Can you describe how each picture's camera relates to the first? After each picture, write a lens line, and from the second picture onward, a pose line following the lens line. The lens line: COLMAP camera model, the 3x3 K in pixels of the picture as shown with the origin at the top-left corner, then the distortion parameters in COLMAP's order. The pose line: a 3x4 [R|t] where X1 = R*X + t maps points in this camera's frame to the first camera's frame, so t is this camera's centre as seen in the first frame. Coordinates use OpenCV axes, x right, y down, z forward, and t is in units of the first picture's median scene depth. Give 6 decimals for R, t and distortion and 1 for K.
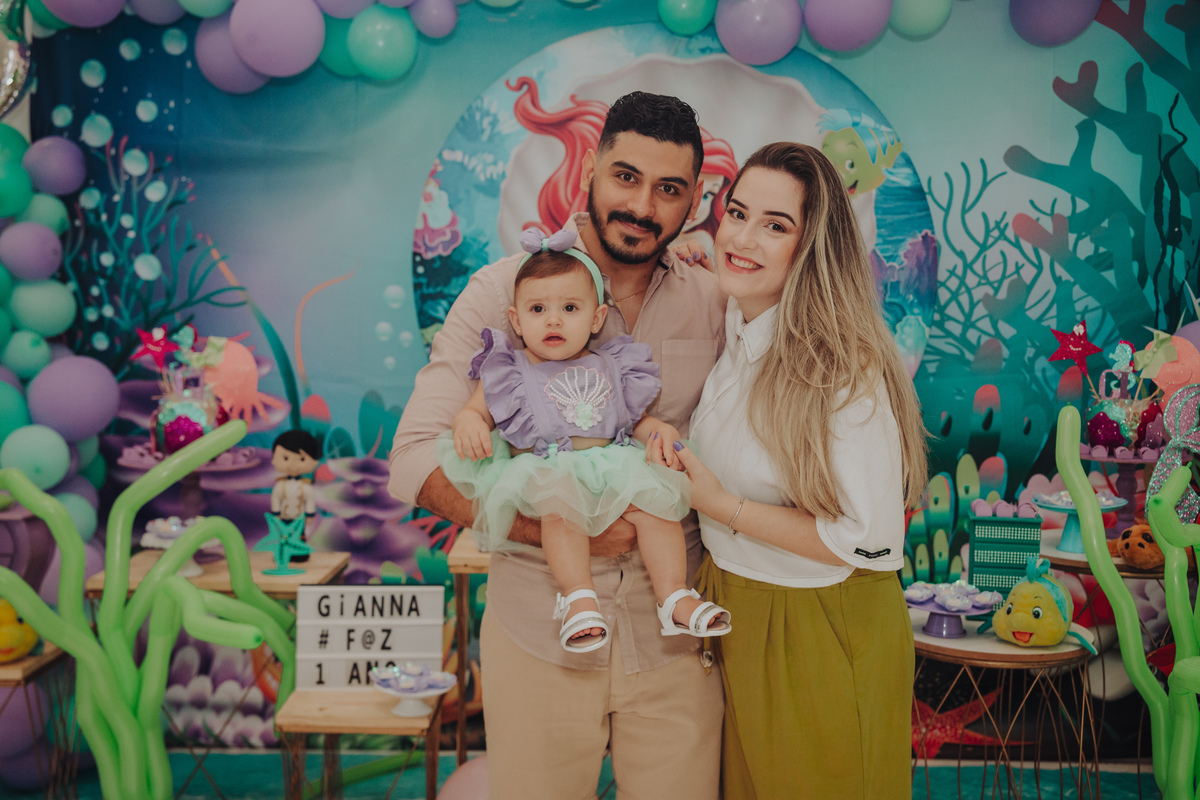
lens RADIAL K [[1448.4, 0, 606.6], [0, 1448.4, 404.5], [0, 0, 1]] dist [0.071243, 0.000000]
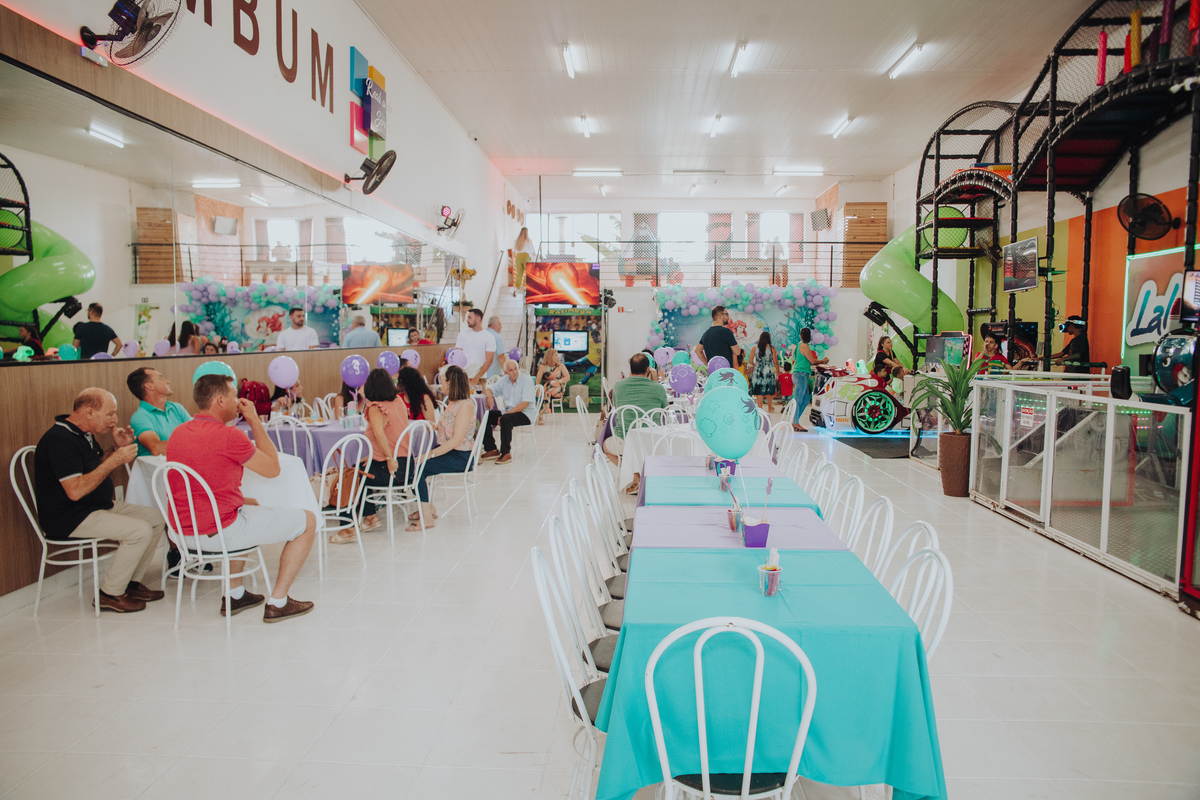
lens RADIAL K [[848.5, 0, 606.1], [0, 848.5, 392.7], [0, 0, 1]] dist [-0.102293, 0.084544]
pose [[0.999838, -0.008117, -0.016079, -0.633256], [0.007875, 0.999855, -0.015079, 0.287657], [0.016199, 0.014950, 0.999757, -3.813724]]
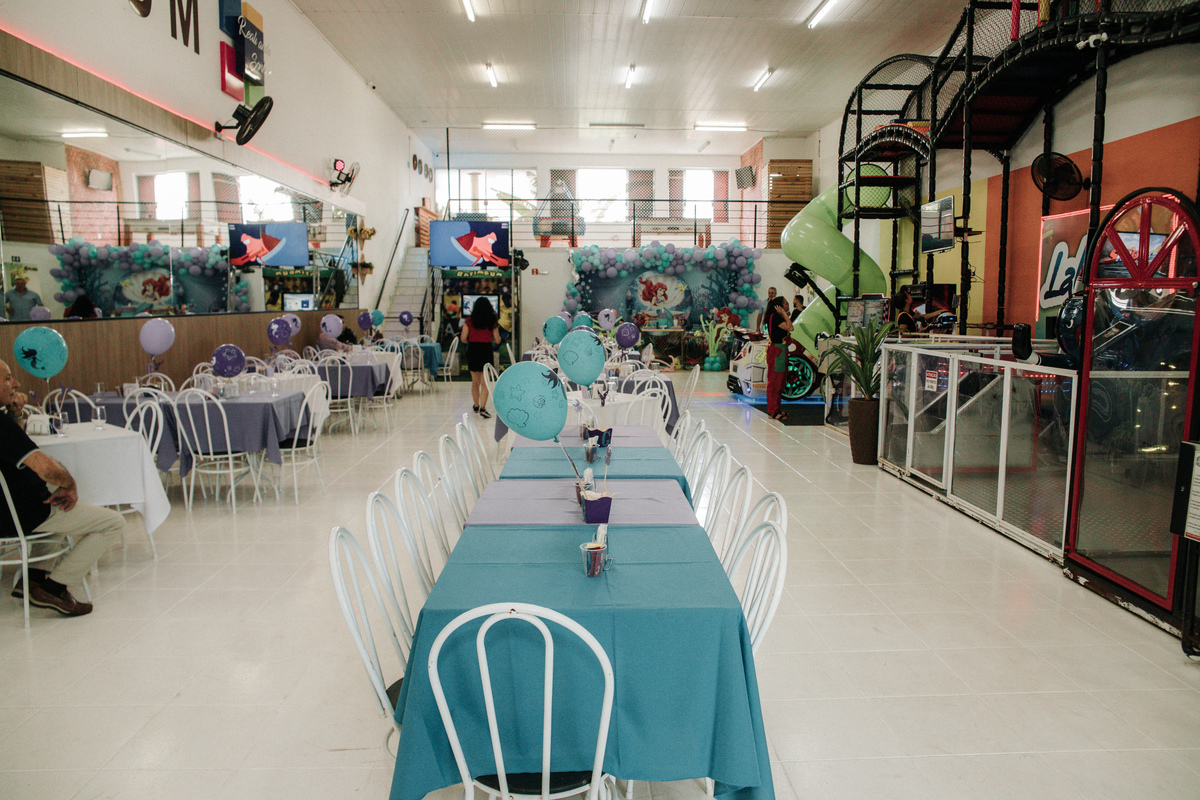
lens RADIAL K [[887.3, 0, 609.0], [0, 887.3, 395.6], [0, 0, 1]] dist [-0.097209, 0.053261]
pose [[0.997541, -0.017936, 0.067753, -0.560022], [0.016198, 0.999528, 0.026107, 0.290904], [-0.068190, -0.024945, 0.997360, -3.787146]]
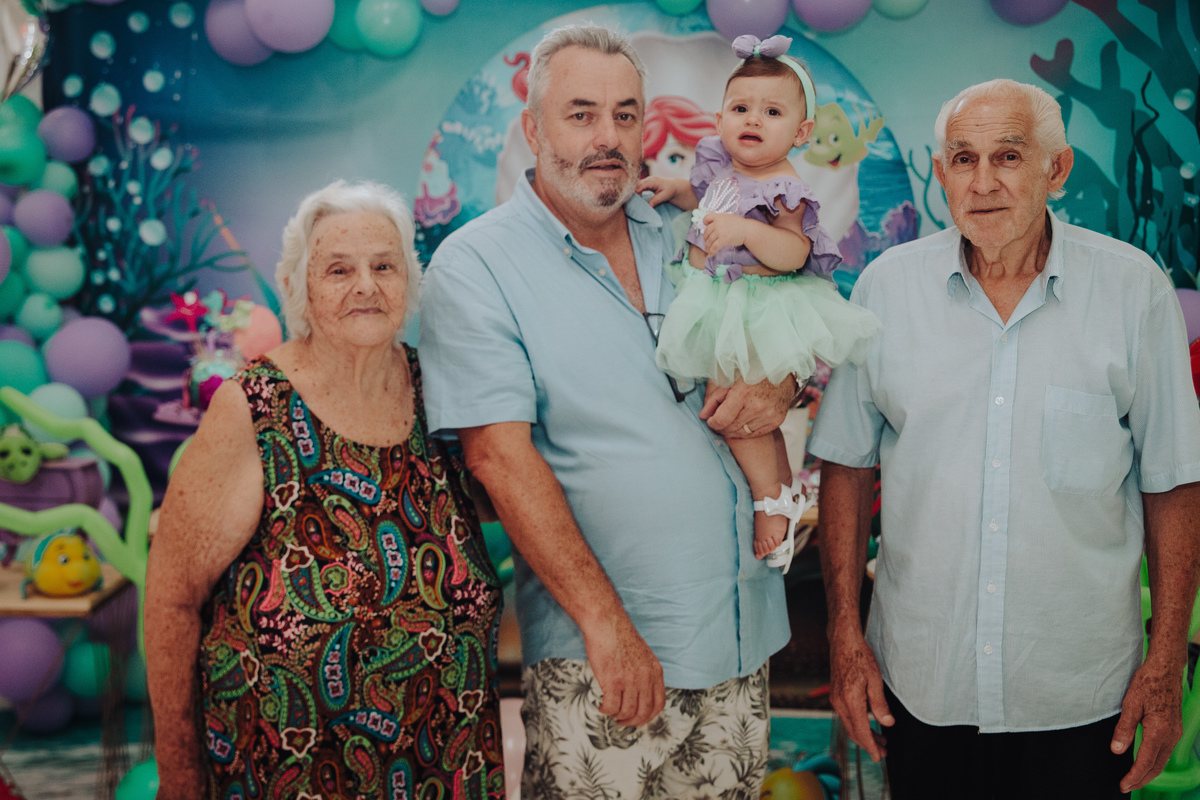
lens RADIAL K [[1652.4, 0, 560.3], [0, 1652.4, 370.1], [0, 0, 1]] dist [0.090523, 0.000000]
pose [[0.999967, 0.005513, 0.005958, -0.034542], [-0.005503, 0.999984, -0.001623, 0.003851], [-0.005966, 0.001590, 0.999981, -0.185436]]
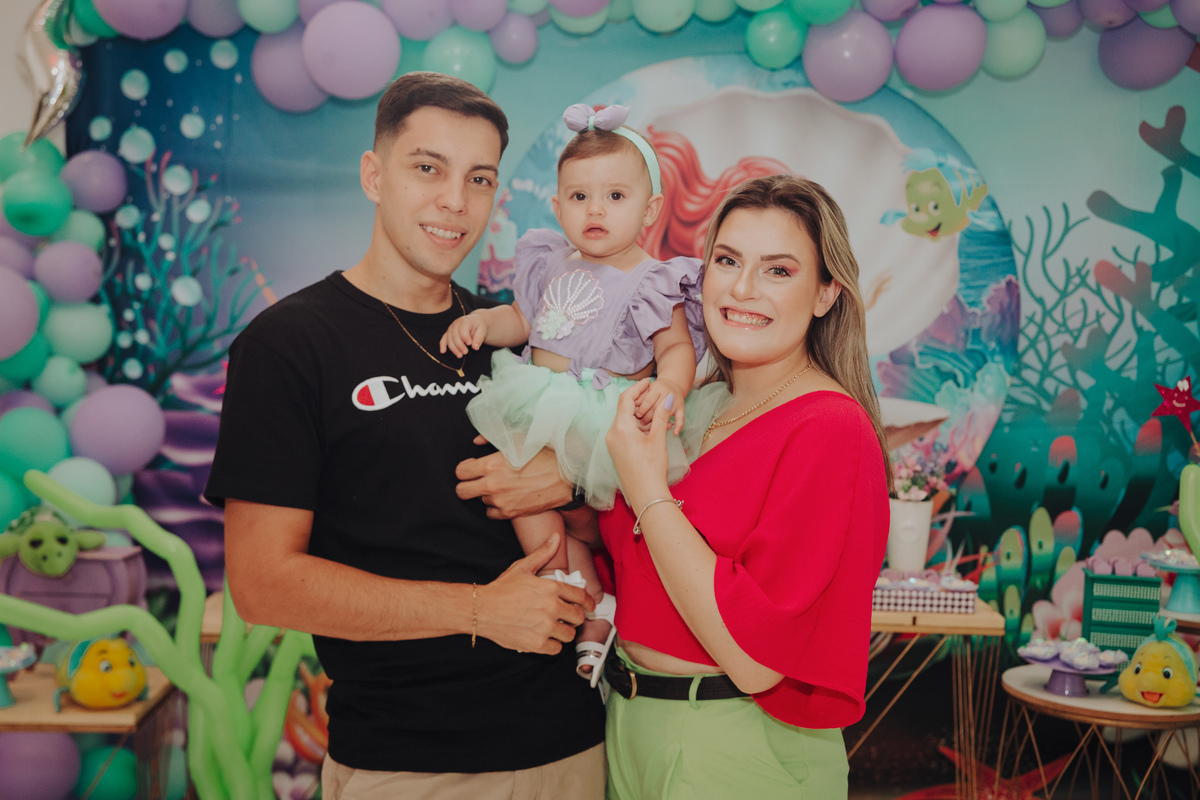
lens RADIAL K [[1636.7, 0, 609.6], [0, 1636.7, 406.4], [0, 0, 1]] dist [0.123871, 0.000000]
pose [[0.998173, 0.023390, 0.055712, -0.105109], [-0.022358, 0.999568, -0.019075, -0.006077], [-0.056134, 0.017794, 0.998265, -0.079710]]
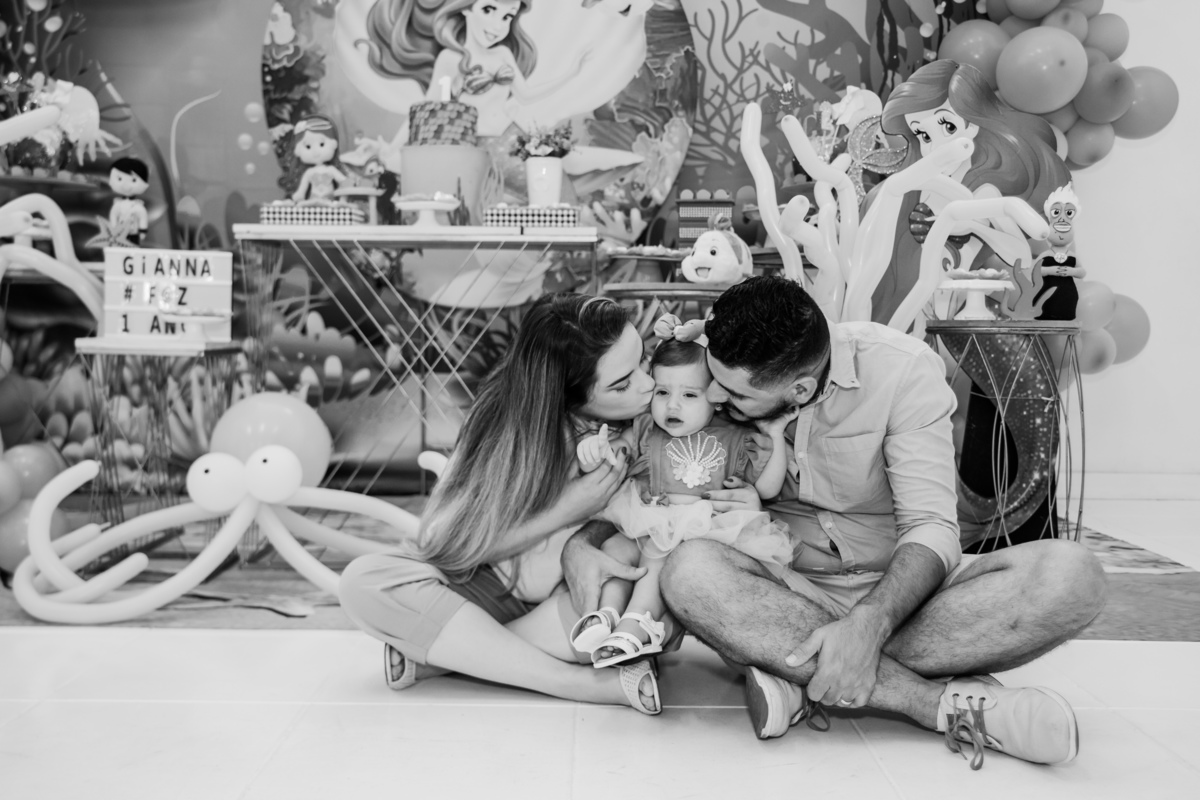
lens RADIAL K [[1201.2, 0, 606.1], [0, 1201.2, 400.9], [0, 0, 1]] dist [0.017254, 0.000000]
pose [[0.999692, -0.003755, 0.024530, 0.125226], [0.004514, 0.999510, -0.030983, 0.205327], [-0.024401, 0.031084, 0.999219, 0.007821]]
